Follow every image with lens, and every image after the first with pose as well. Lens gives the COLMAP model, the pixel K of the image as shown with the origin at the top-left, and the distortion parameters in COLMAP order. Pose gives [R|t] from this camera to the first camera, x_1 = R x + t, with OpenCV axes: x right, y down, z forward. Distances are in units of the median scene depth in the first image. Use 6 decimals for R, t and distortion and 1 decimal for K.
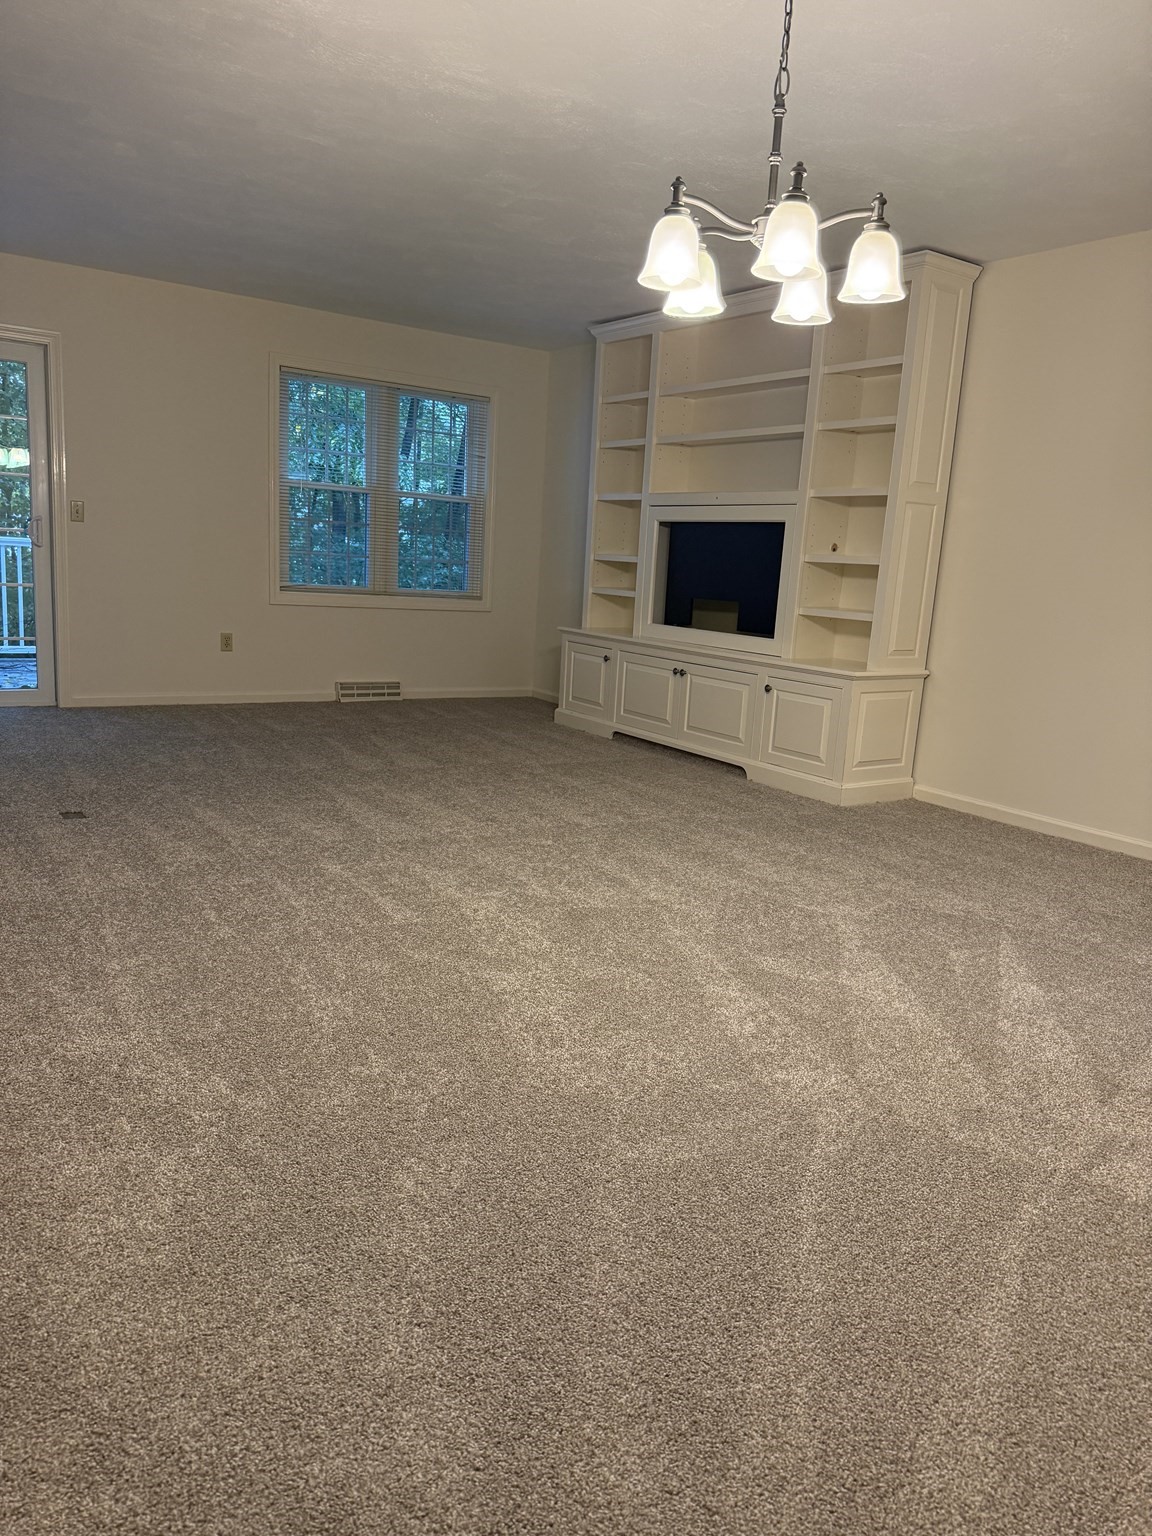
lens RADIAL K [[1102.6, 0, 605.8], [0, 1102.6, 767.4], [0, 0, 1]] dist [0.104959, -0.177978]
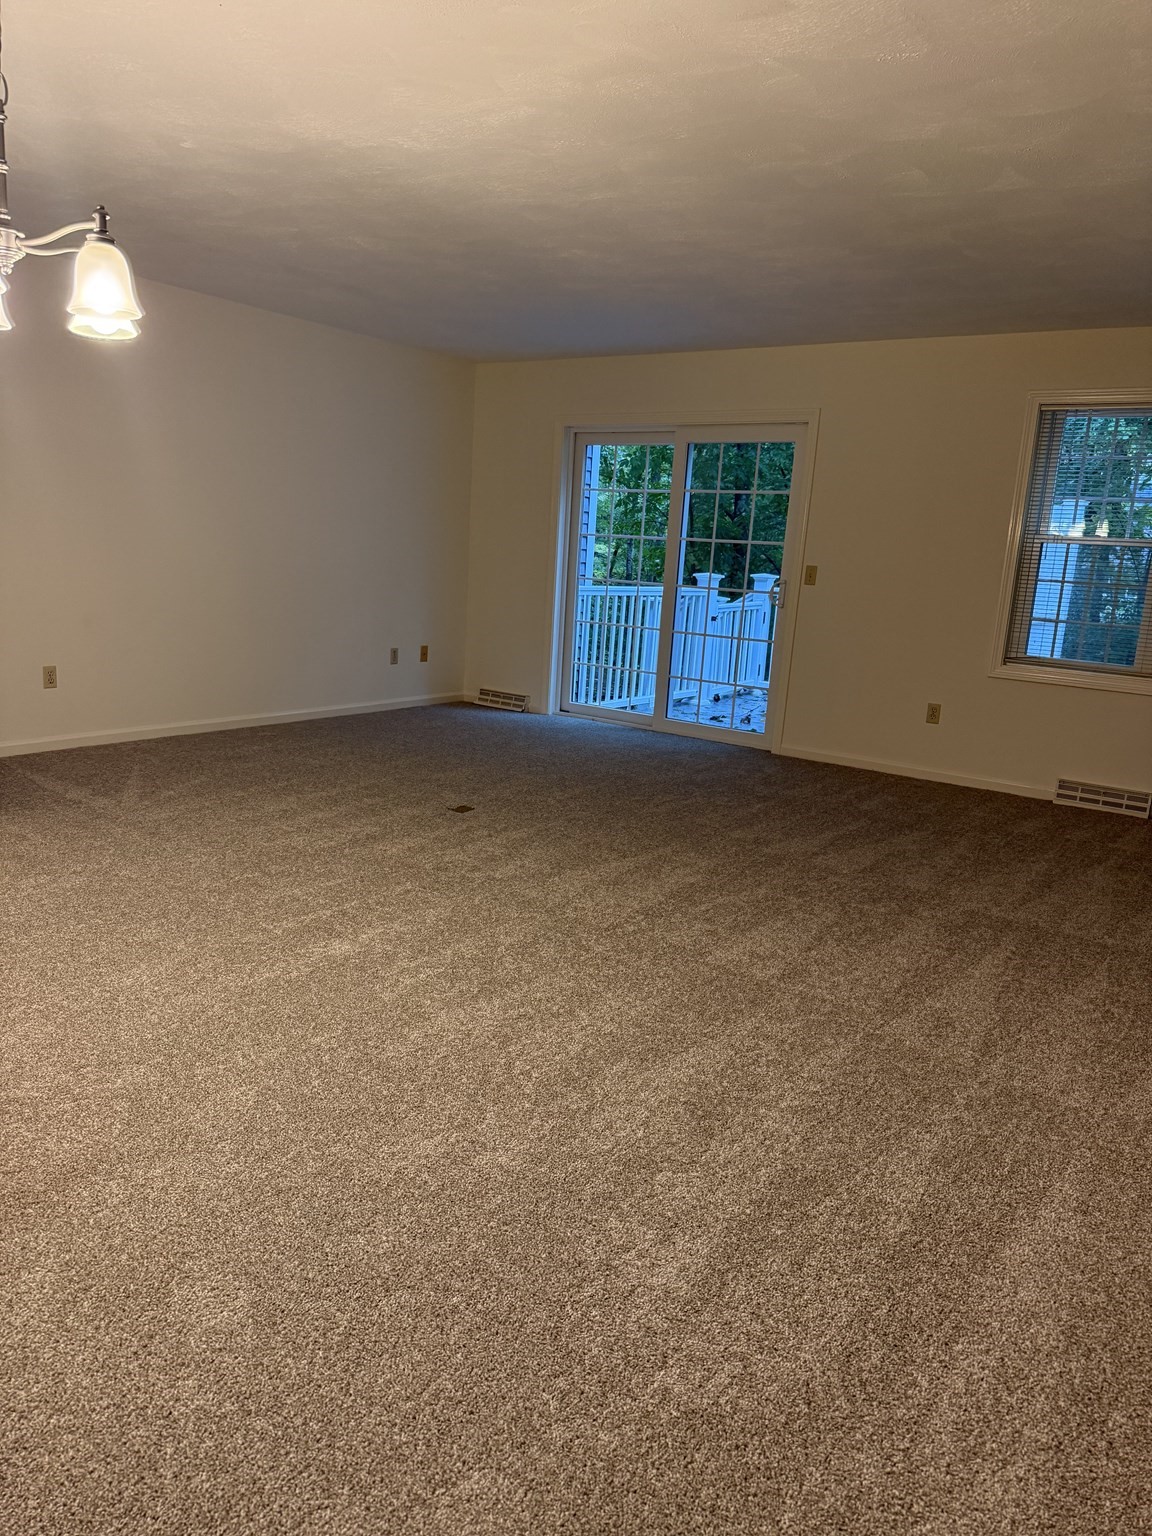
lens RADIAL K [[1102.6, 0, 605.8], [0, 1102.6, 767.4], [0, 0, 1]] dist [0.104959, -0.177978]
pose [[0.324749, 0.161069, -0.931984, 0.726184], [-0.217451, 0.971710, 0.092164, -0.149894], [0.920463, 0.172731, 0.350587, 0.664074]]
